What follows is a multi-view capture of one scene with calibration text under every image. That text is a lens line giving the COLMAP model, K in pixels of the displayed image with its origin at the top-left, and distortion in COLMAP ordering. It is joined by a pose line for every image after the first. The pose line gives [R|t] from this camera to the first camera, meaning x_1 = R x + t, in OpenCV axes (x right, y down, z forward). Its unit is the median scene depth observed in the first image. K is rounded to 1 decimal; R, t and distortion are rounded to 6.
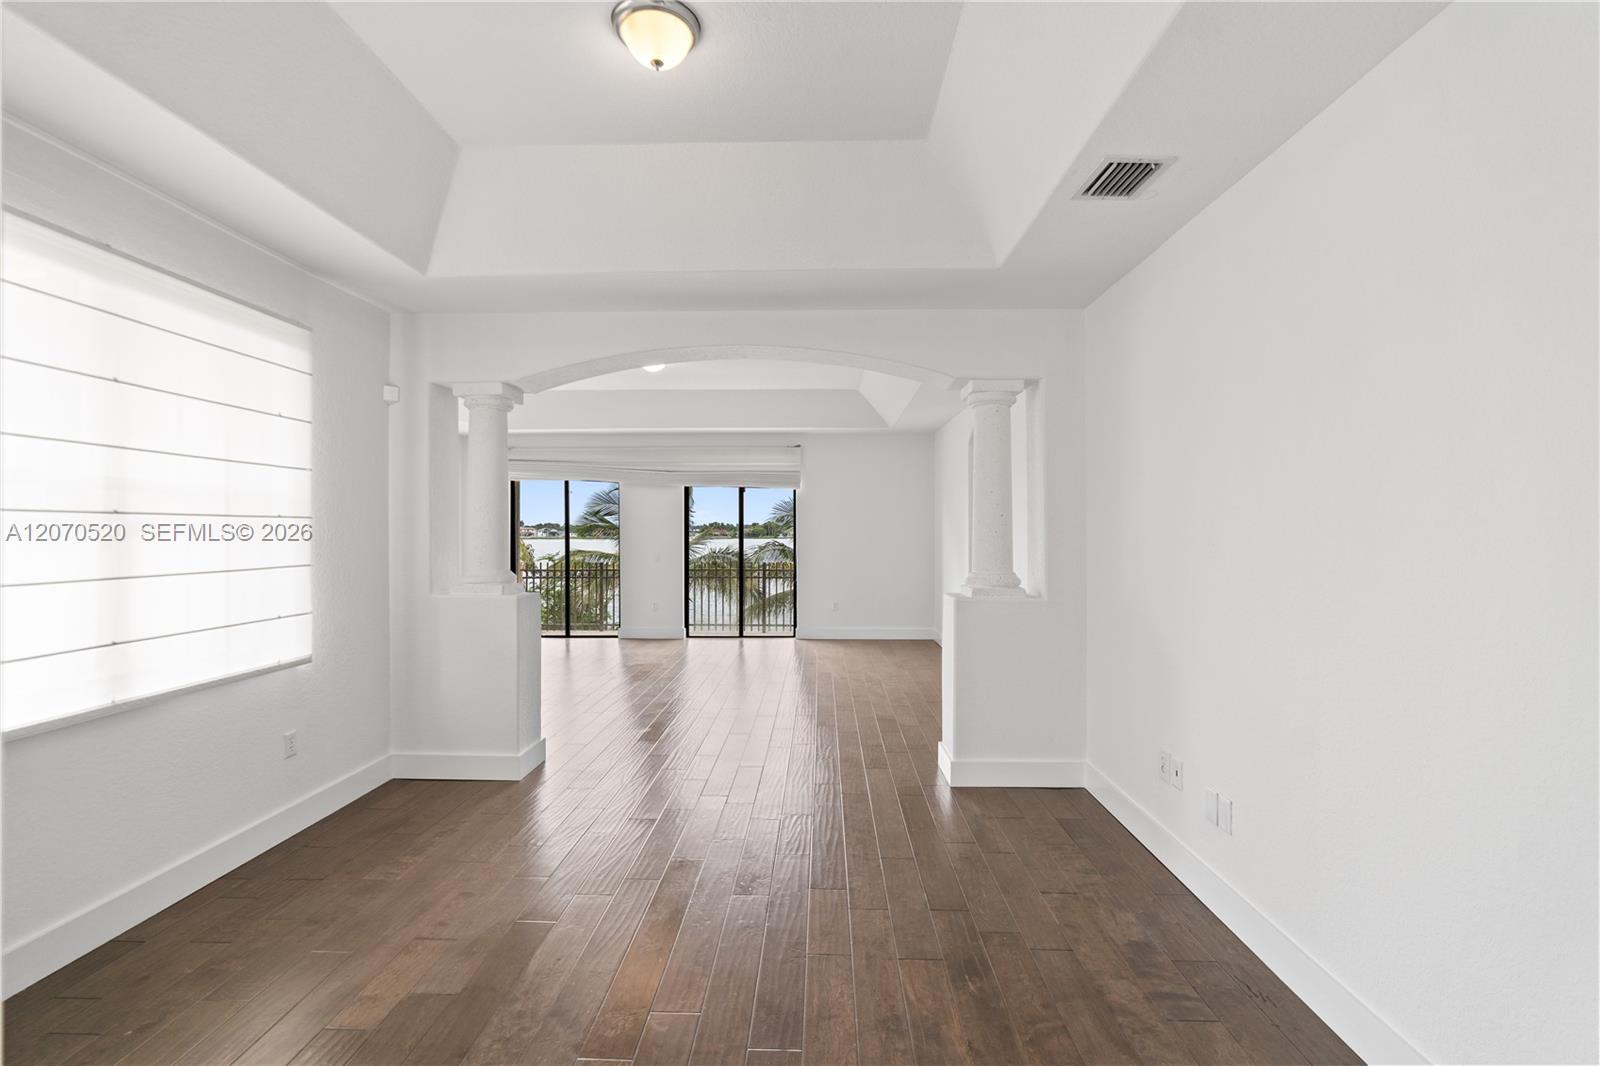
lens RADIAL K [[726.2, 0, 796.5], [0, 726.2, 525.0], [0, 0, 1]] dist [-0.008255, 0.001290]
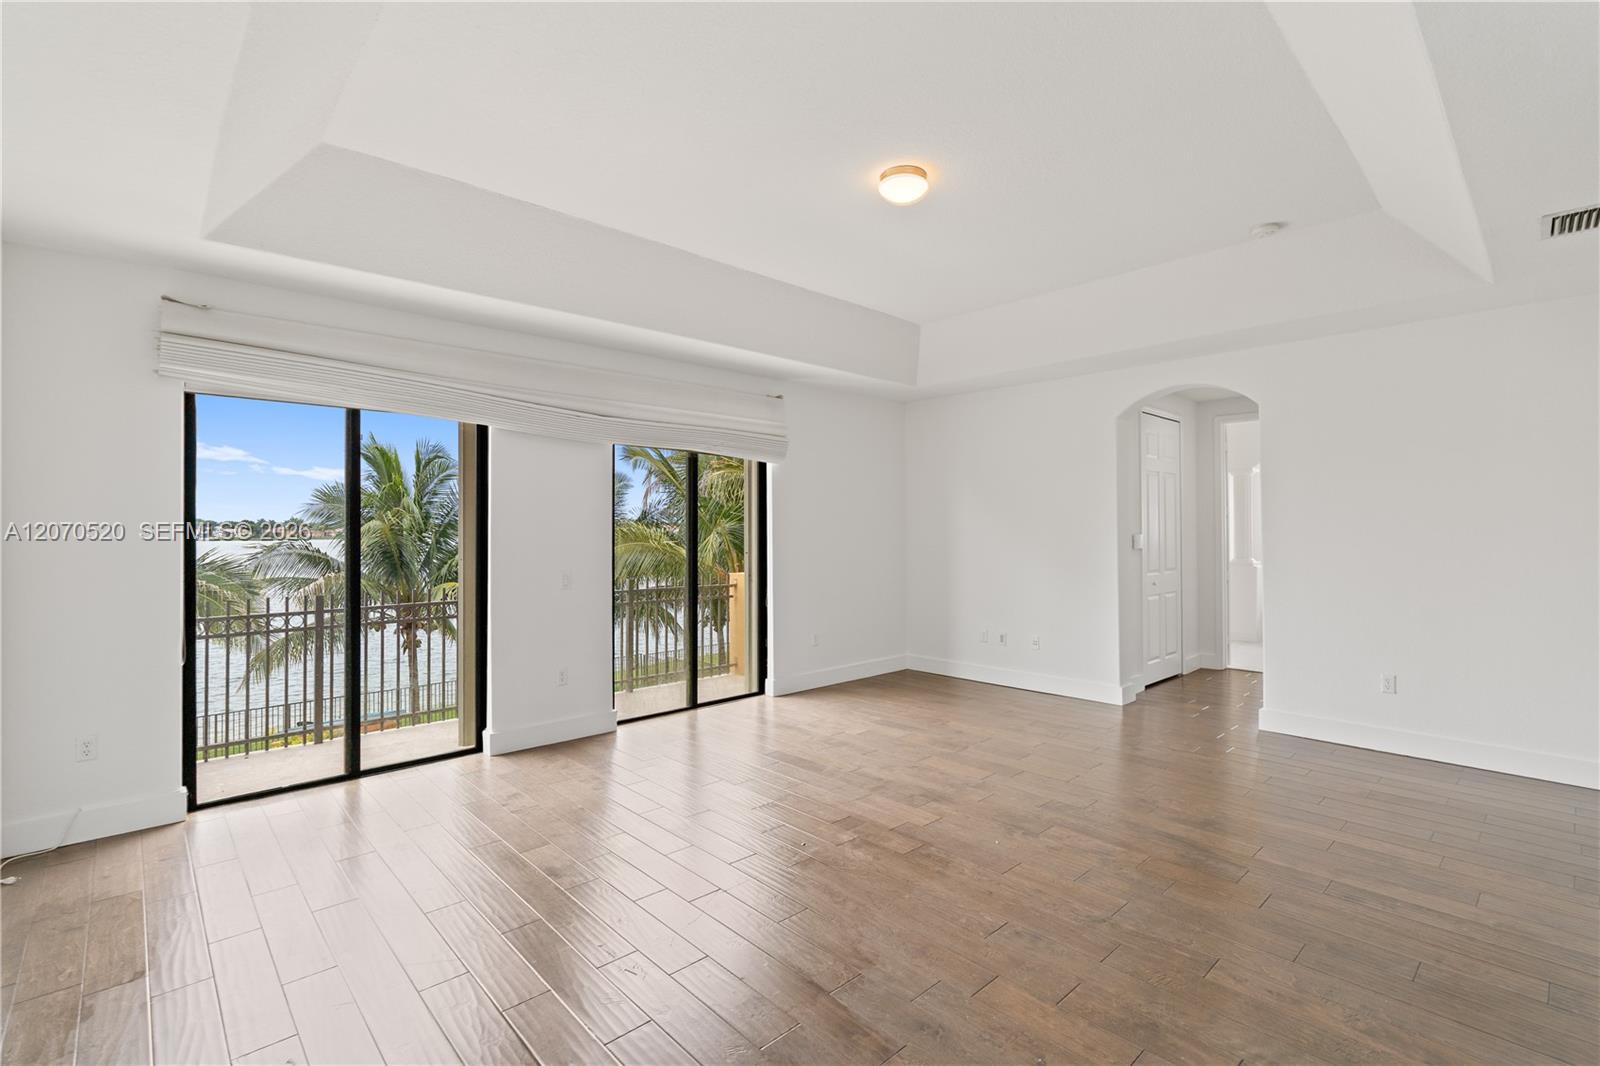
lens RADIAL K [[726.2, 0, 796.5], [0, 726.2, 525.0], [0, 0, 1]] dist [-0.008255, 0.001290]
pose [[0.714982, -0.000056, 0.699143, -0.434907], [-0.000390, 1.000000, 0.000480, 0.005226], [-0.699143, -0.000616, 0.714981, 0.519371]]
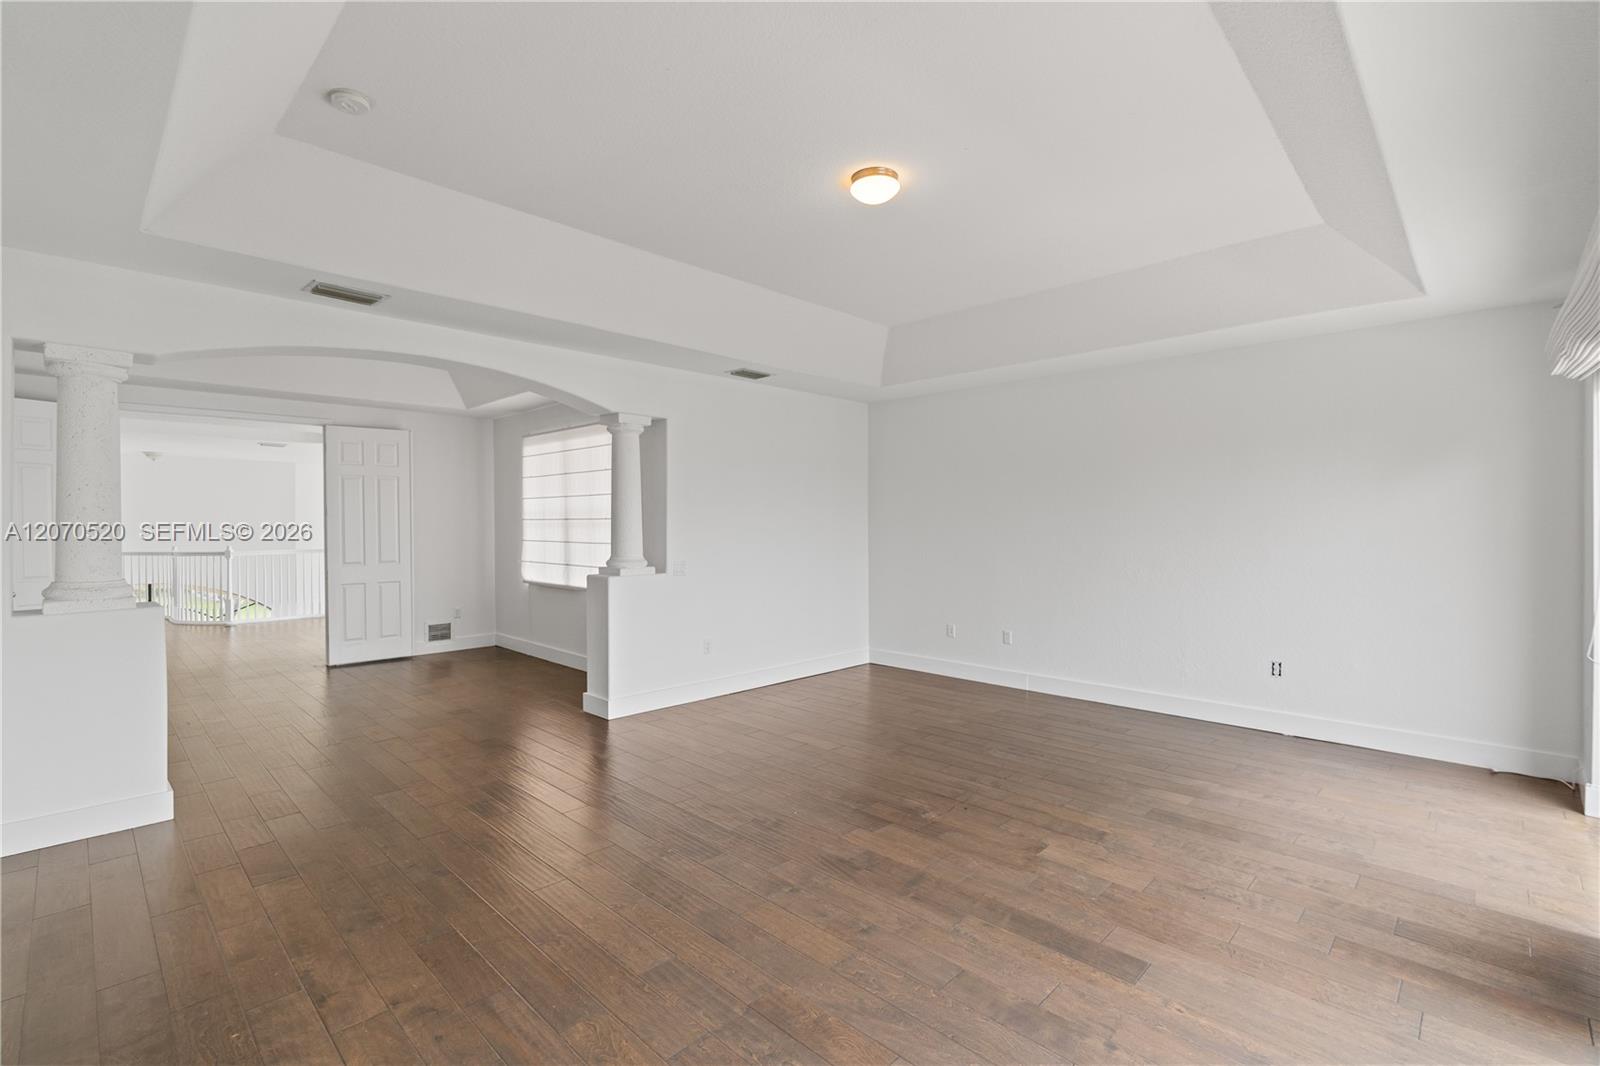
lens RADIAL K [[726.2, 0, 796.5], [0, 726.2, 525.0], [0, 0, 1]] dist [-0.008255, 0.001290]
pose [[-0.676605, 0.004070, -0.736335, 0.144720], [0.007228, 0.999973, -0.001115, 0.005052], [0.736311, -0.006077, -0.676616, 0.952297]]
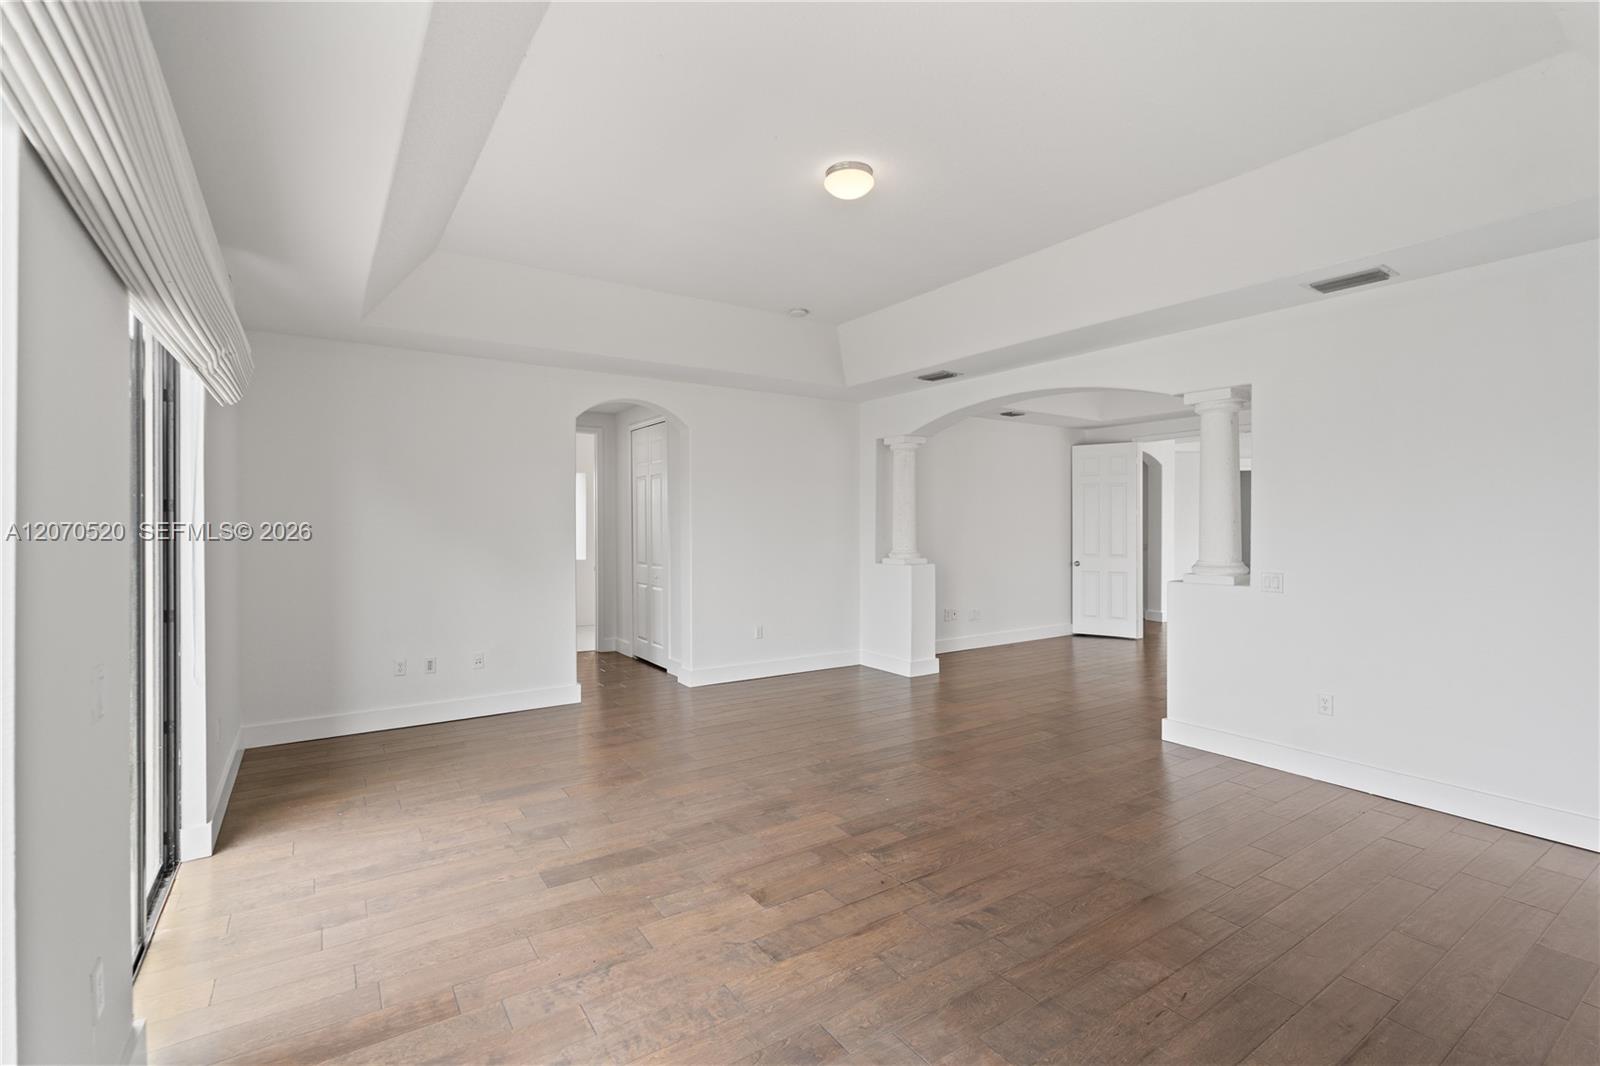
lens RADIAL K [[726.2, 0, 796.5], [0, 726.2, 525.0], [0, 0, 1]] dist [-0.008255, 0.001290]
pose [[-0.575520, -0.000586, 0.817787, -0.421885], [-0.003536, 0.999992, -0.001771, 0.006643], [-0.817780, -0.003911, -0.575518, 0.961964]]
